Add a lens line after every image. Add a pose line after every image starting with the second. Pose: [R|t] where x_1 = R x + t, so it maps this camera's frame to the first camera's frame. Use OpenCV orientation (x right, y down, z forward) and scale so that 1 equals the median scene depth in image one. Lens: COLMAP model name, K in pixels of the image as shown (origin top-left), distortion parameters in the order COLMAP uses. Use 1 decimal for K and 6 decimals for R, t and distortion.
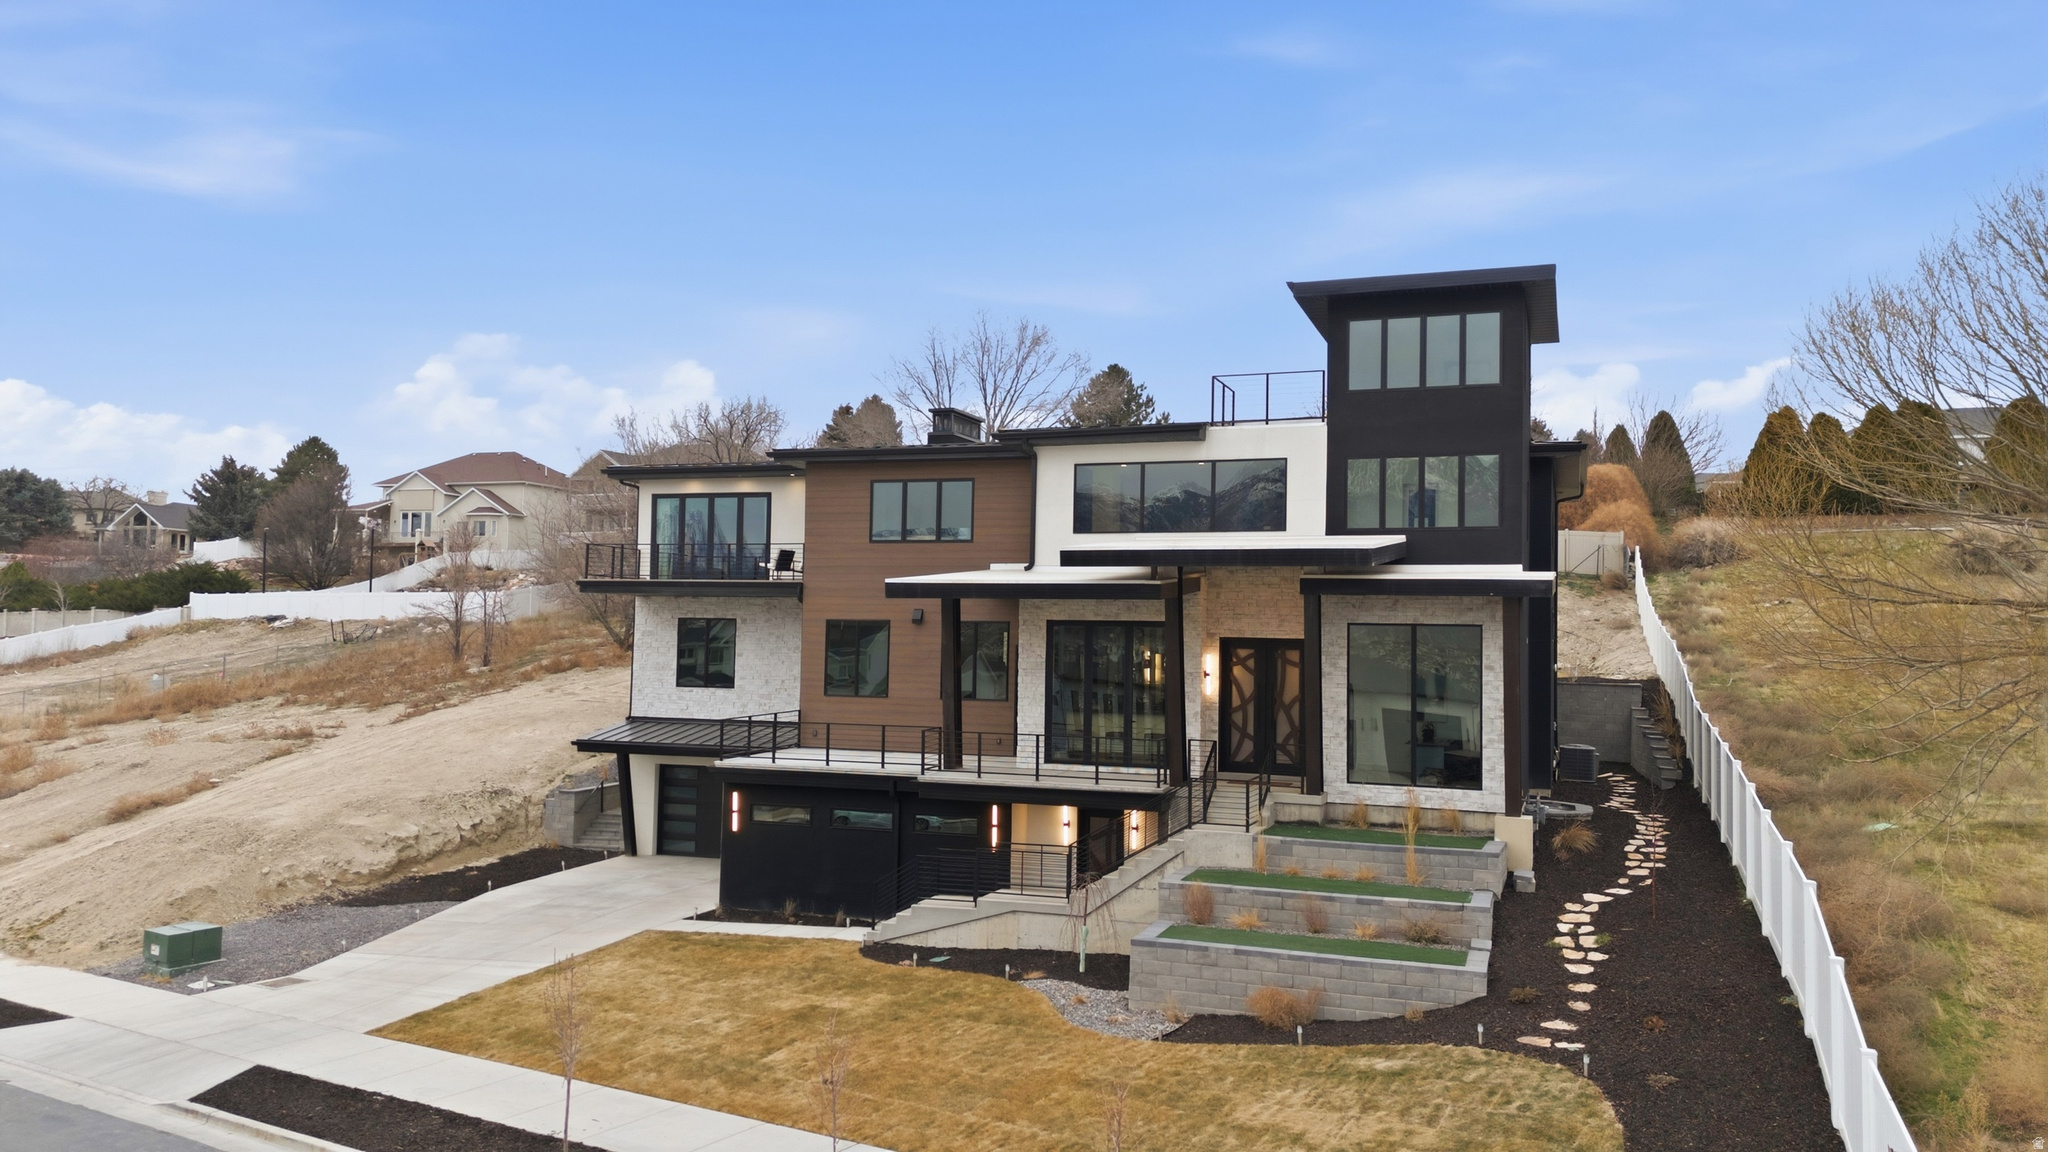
lens RADIAL K [[1494.6, 0, 1024.0], [0, 1494.6, 576.0], [0, 0, 1]] dist [0.083013, -0.071441]
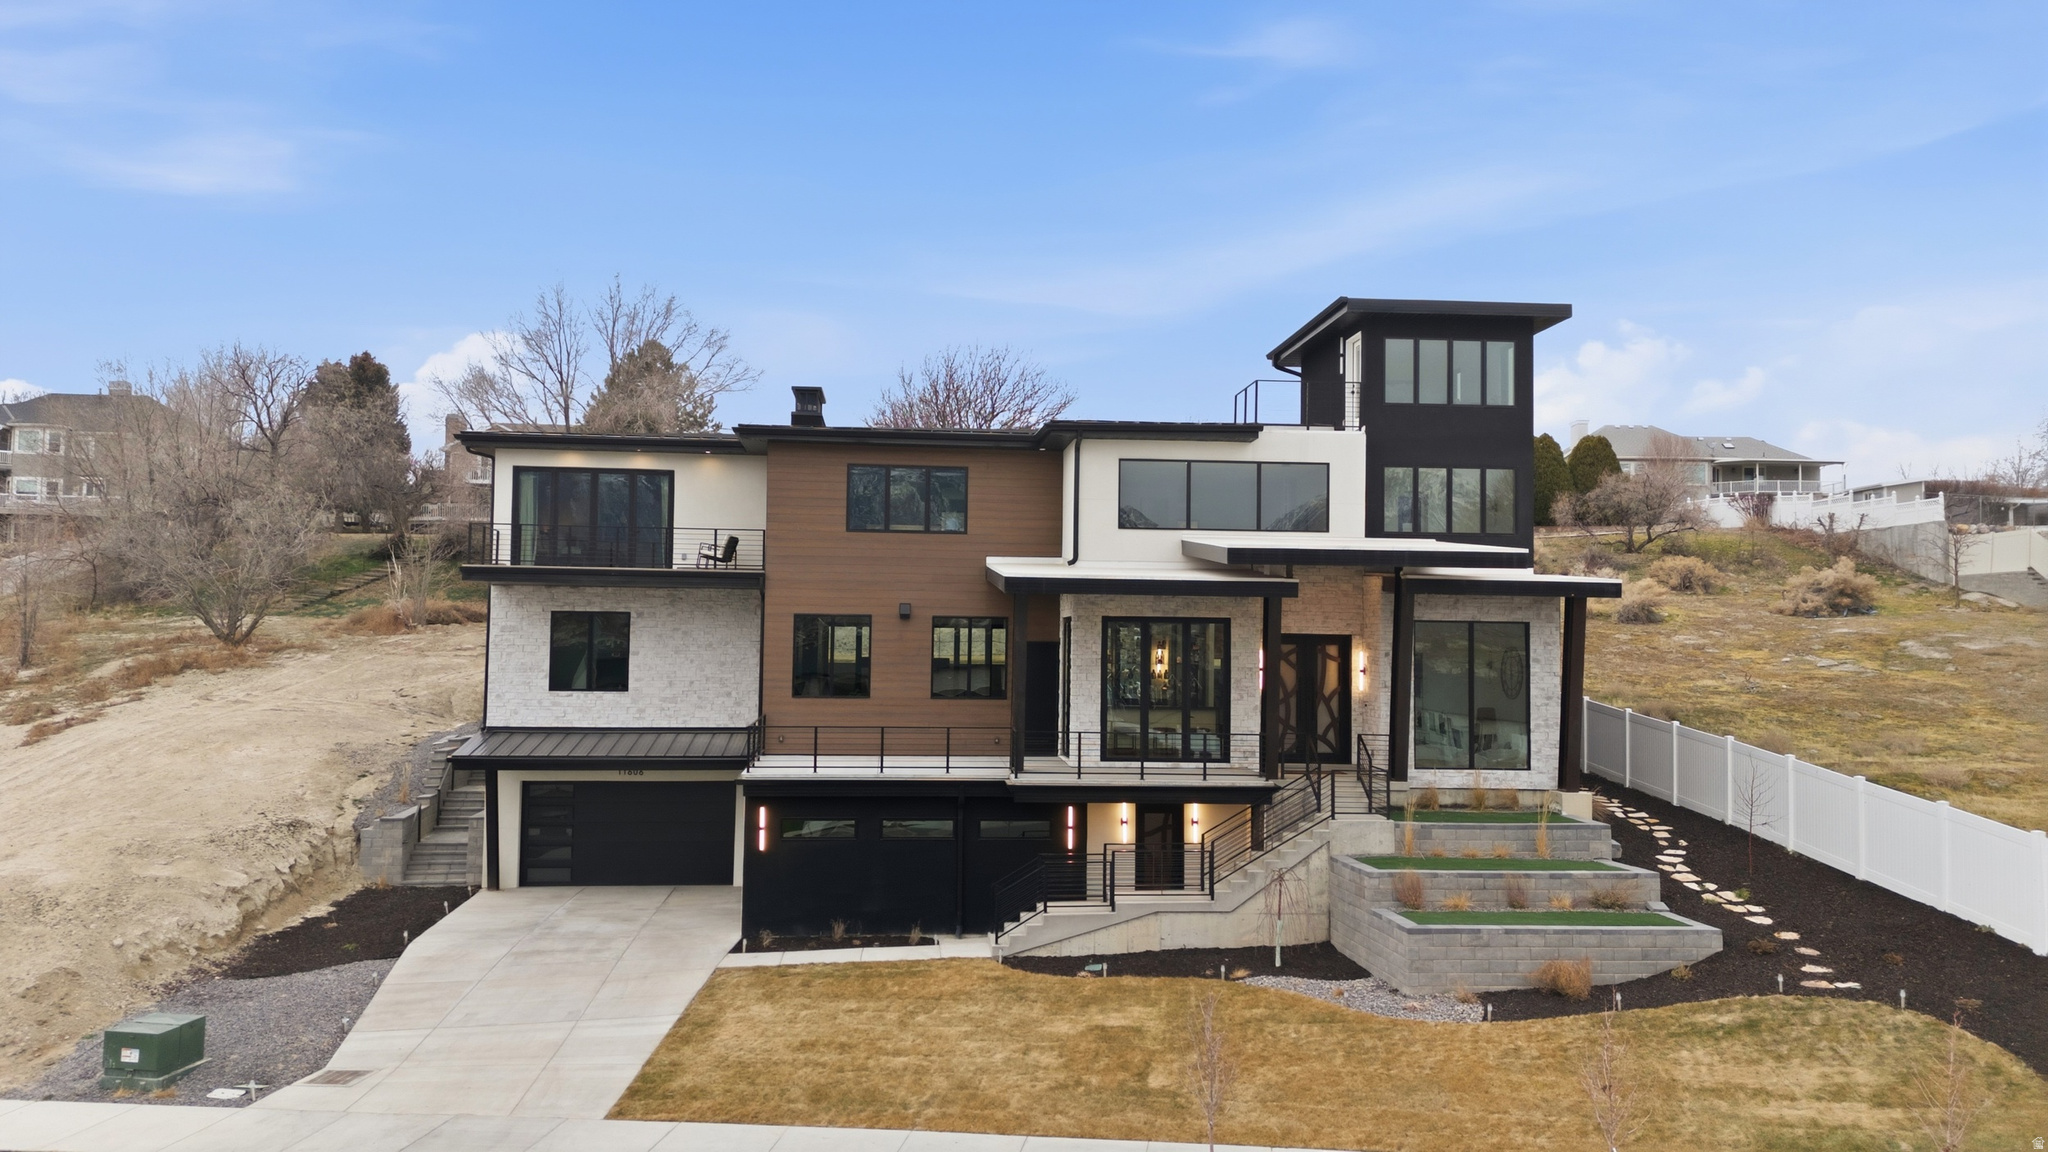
lens RADIAL K [[1494.6, 0, 1024.0], [0, 1494.6, 576.0], [0, 0, 1]] dist [0.083013, -0.071441]
pose [[0.906761, 0.012974, 0.421445, -0.455315], [-0.016168, 0.999861, 0.004006, -0.000104], [-0.421334, -0.010446, 0.906845, 0.129655]]
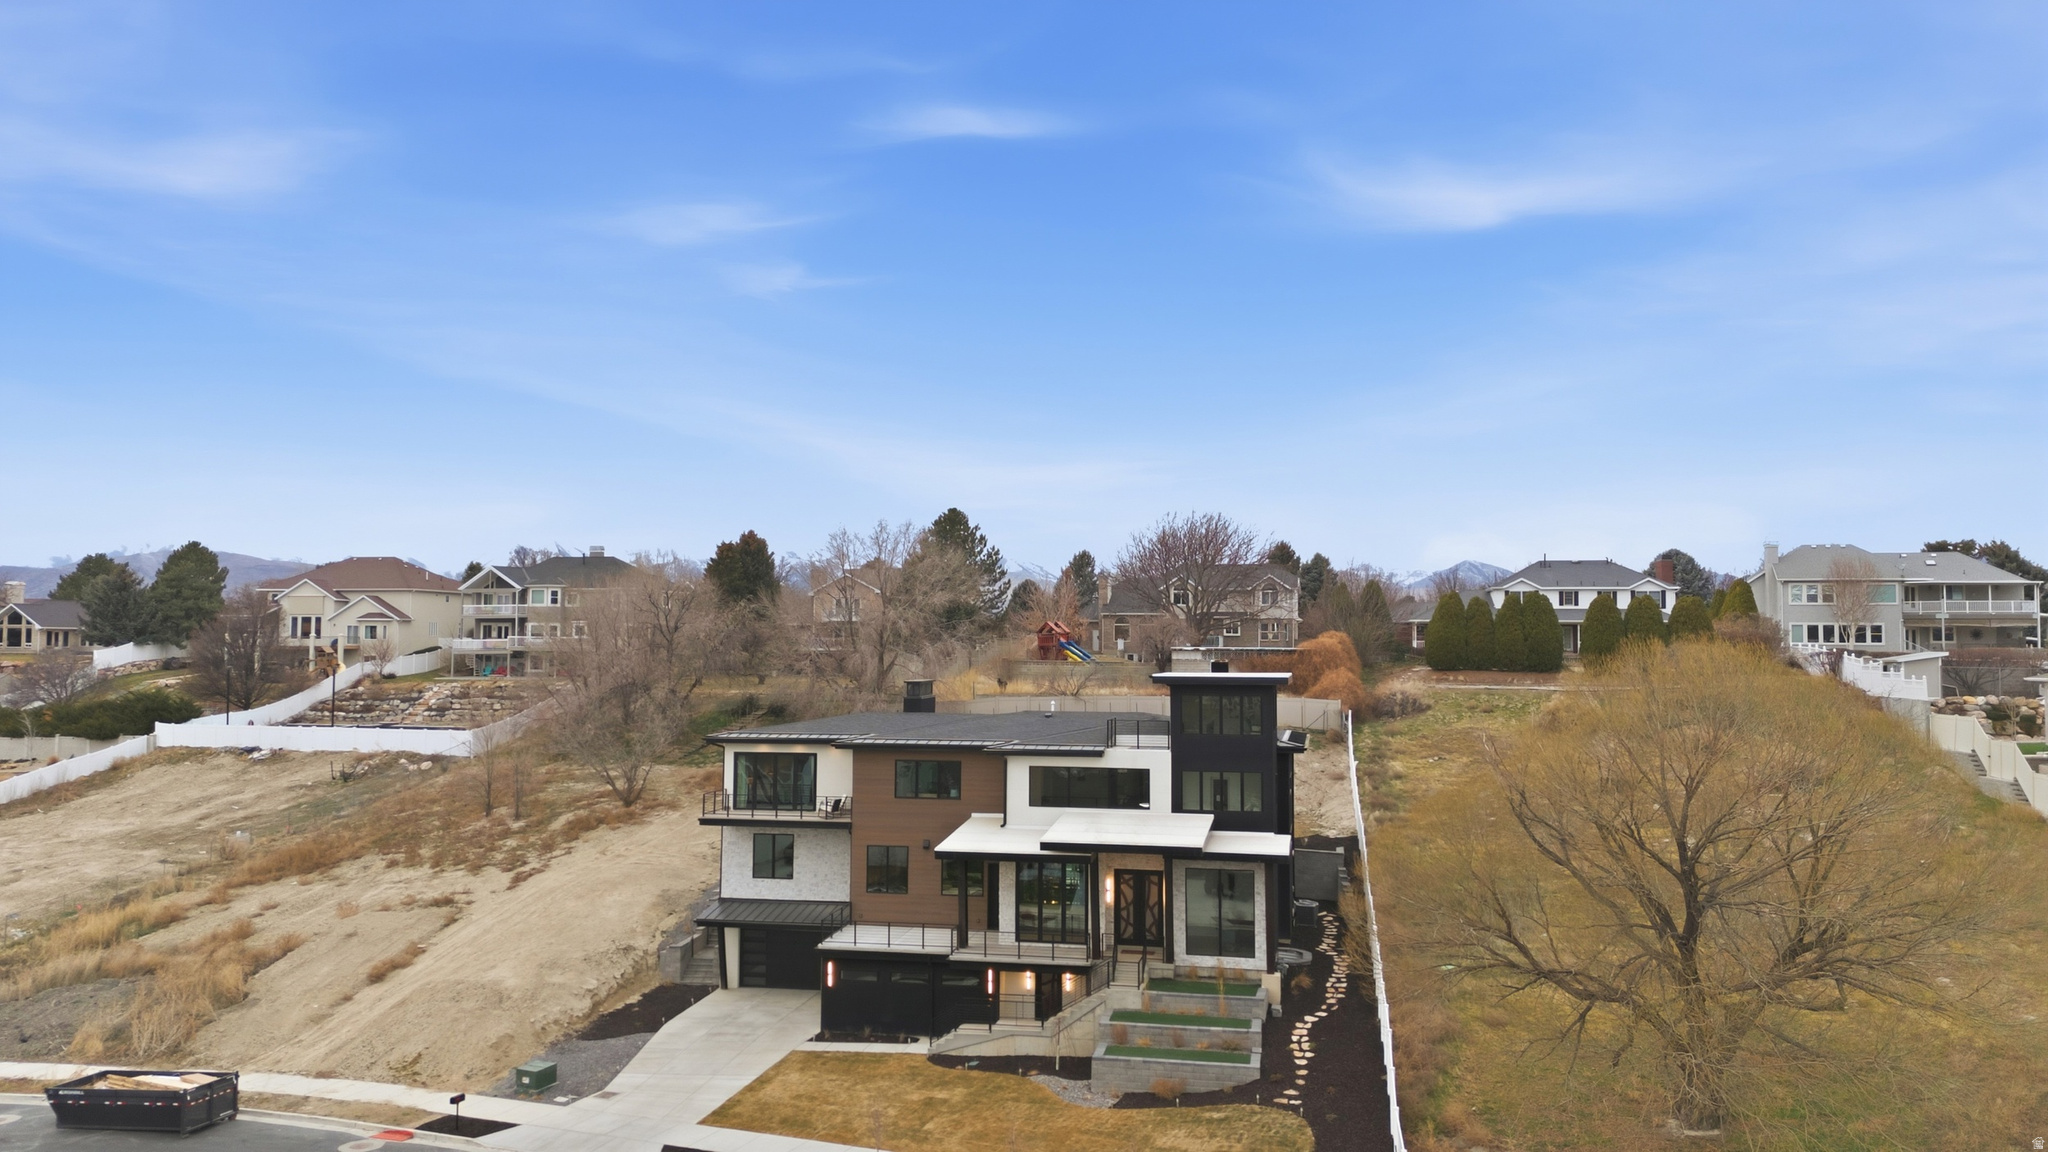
lens RADIAL K [[1494.6, 0, 1024.0], [0, 1494.6, 576.0], [0, 0, 1]] dist [0.083013, -0.071441]
pose [[0.988402, -0.005681, 0.151756, -0.244694], [0.005849, 0.999983, -0.000662, -0.307265], [-0.151750, 0.001542, 0.988418, -0.755110]]
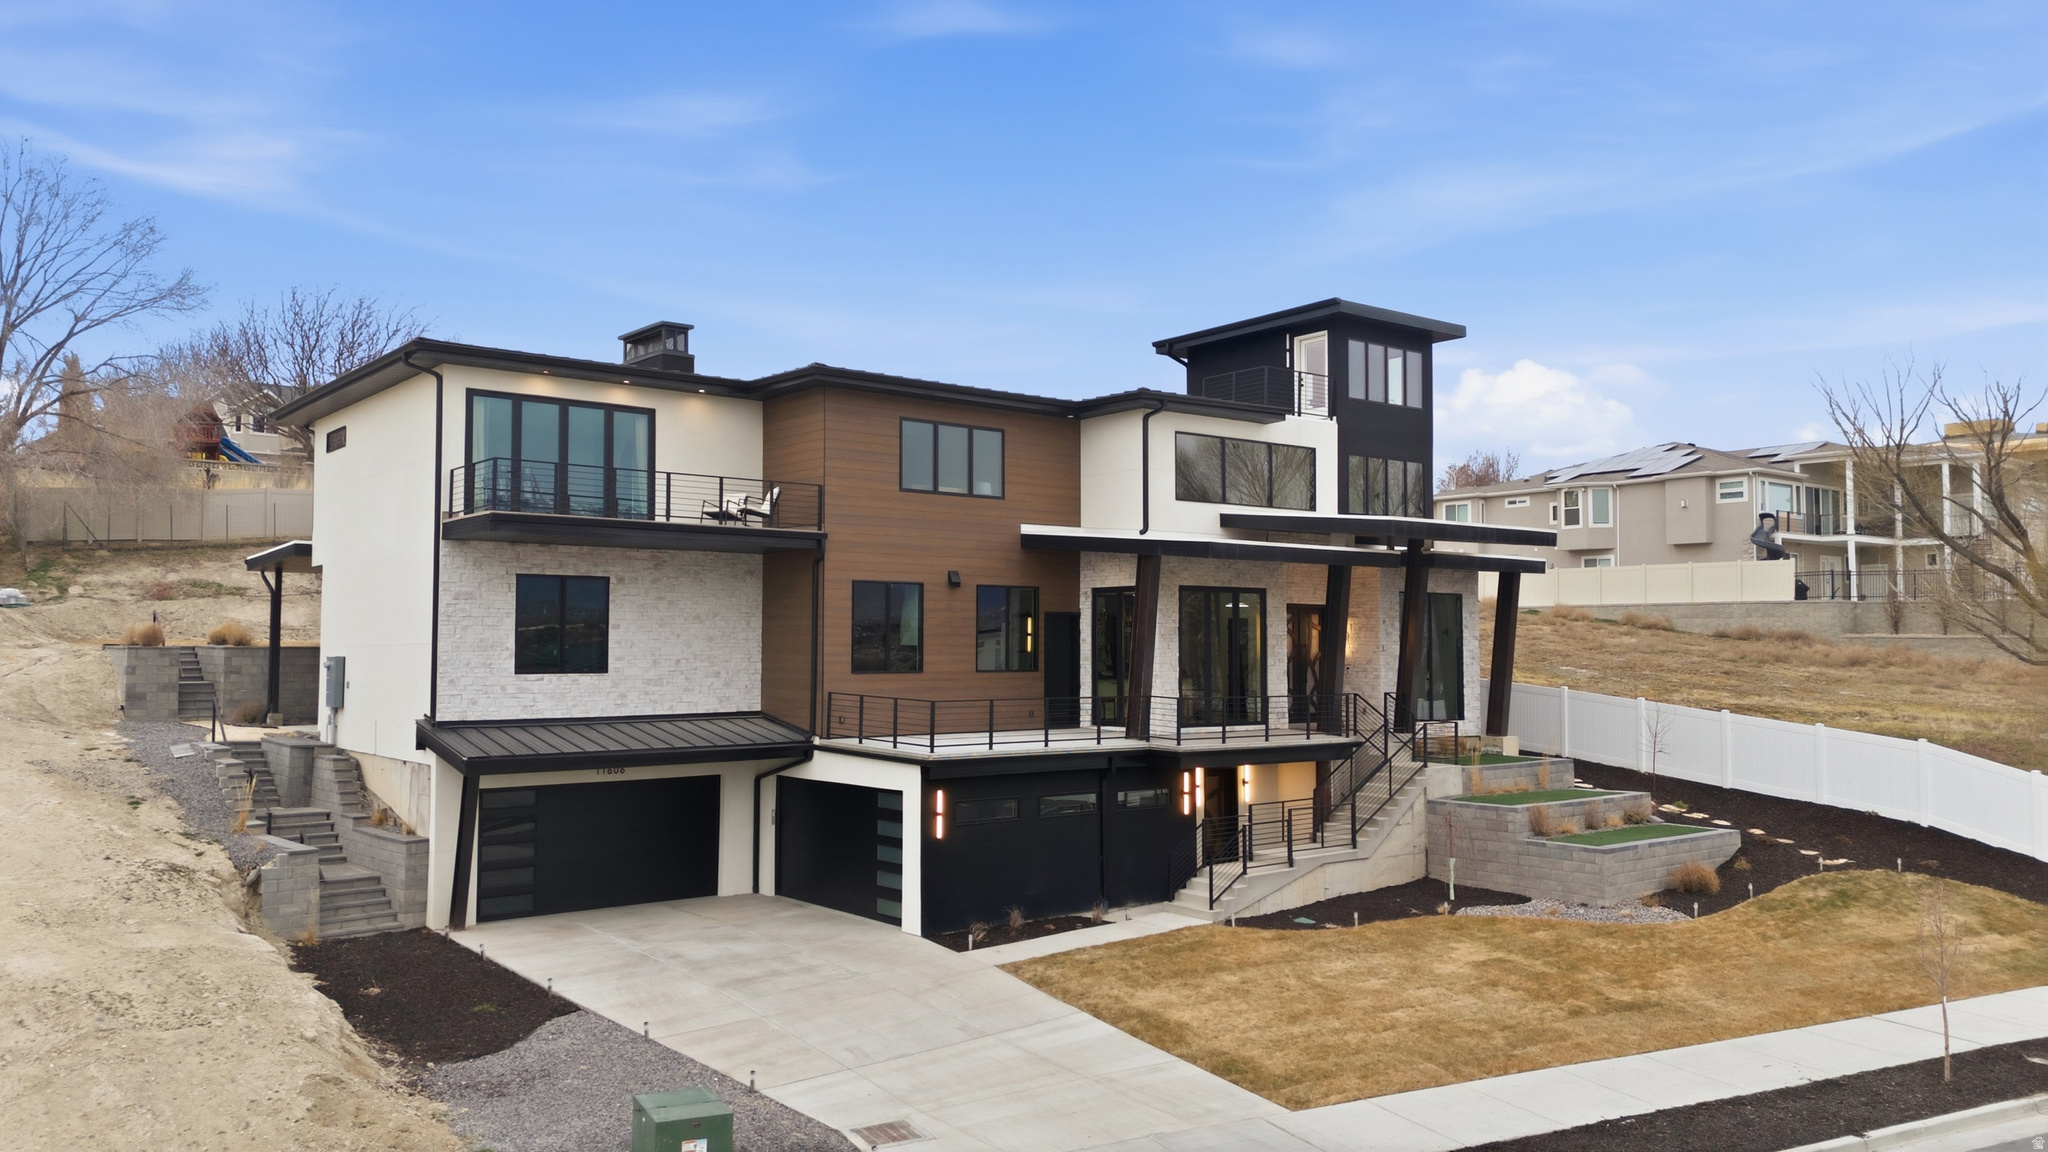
lens RADIAL K [[1494.6, 0, 1024.0], [0, 1494.6, 576.0], [0, 0, 1]] dist [0.083013, -0.071441]
pose [[0.524551, 0.024025, 0.851040, -0.908182], [-0.031491, 0.999465, -0.008805, 0.036037], [-0.850797, -0.022181, 0.525027, 0.571829]]
